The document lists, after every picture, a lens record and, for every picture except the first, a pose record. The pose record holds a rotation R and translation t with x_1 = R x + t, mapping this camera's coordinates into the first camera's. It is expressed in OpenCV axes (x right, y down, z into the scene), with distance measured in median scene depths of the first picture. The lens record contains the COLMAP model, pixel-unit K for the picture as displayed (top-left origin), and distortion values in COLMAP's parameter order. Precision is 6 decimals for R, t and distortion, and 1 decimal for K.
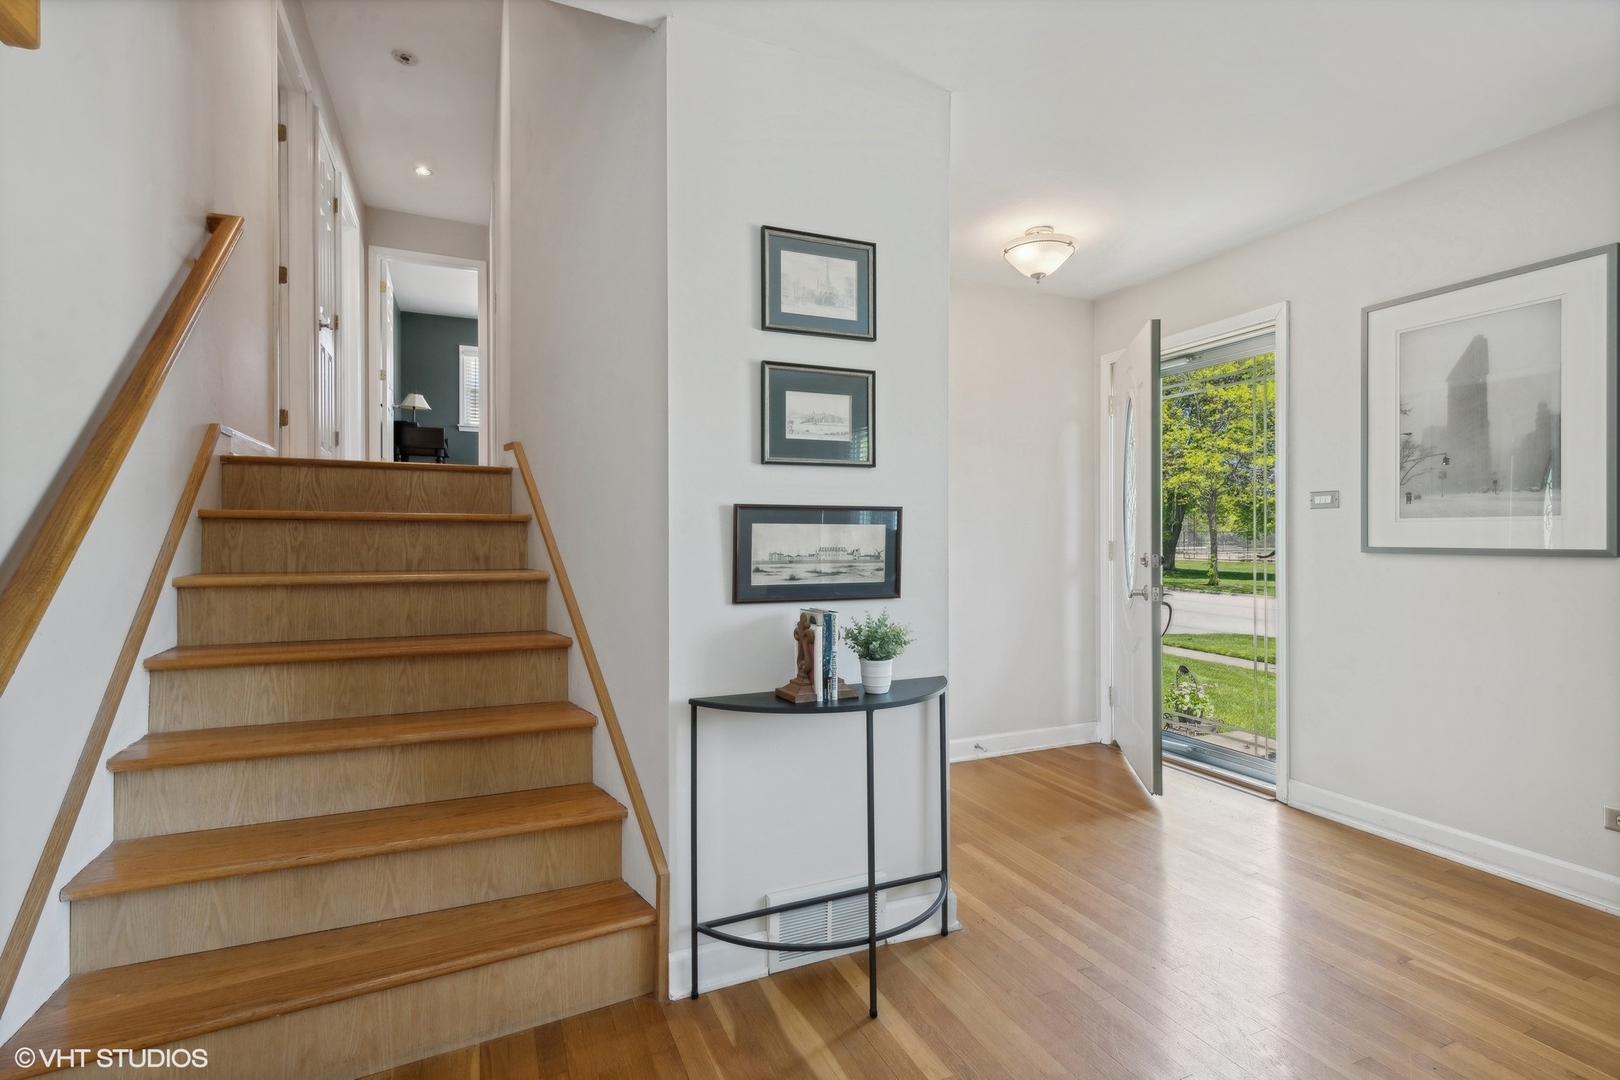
lens RADIAL K [[743.6, 0, 803.8], [0, 743.6, 528.1], [0, 0, 1]] dist [0.000916, -0.000083]
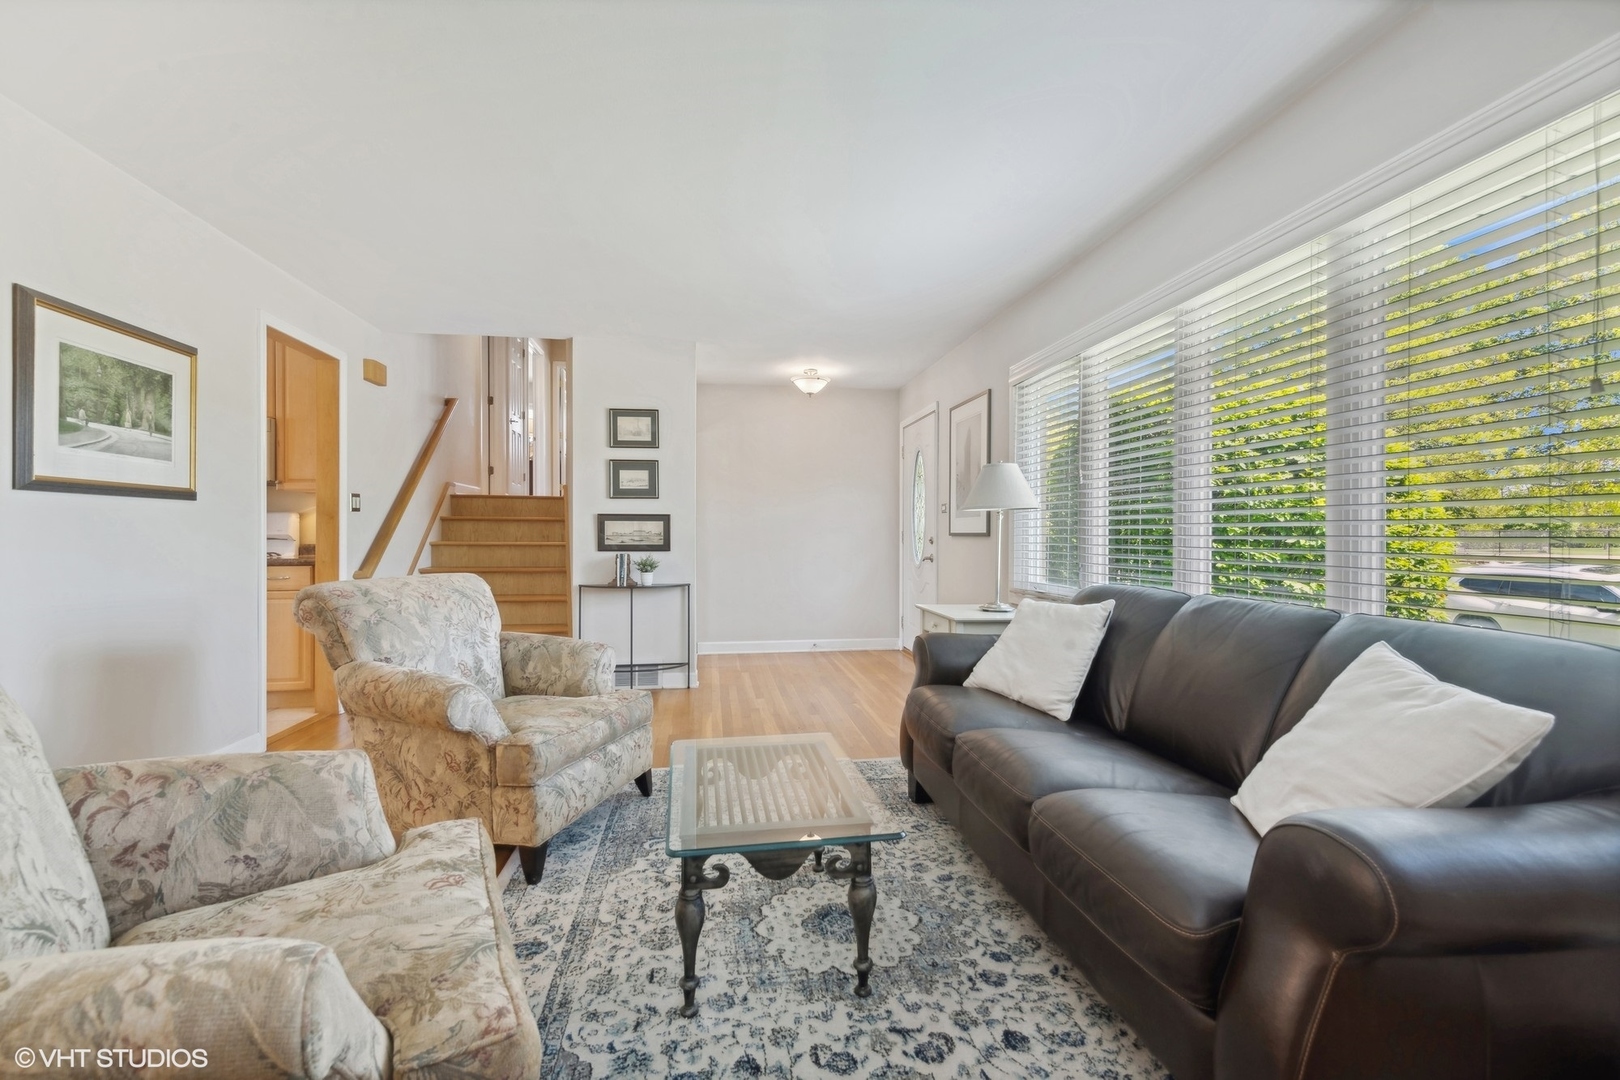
lens RADIAL K [[691.1, 0, 805.8], [0, 691.1, 530.0], [0, 0, 1]] dist [0.012601, -0.002846]
pose [[0.961732, 0.002823, -0.273976, 1.203245], [-0.003021, 0.999995, -0.000301, 0.022683], [0.273974, 0.001117, 0.961736, -1.093410]]
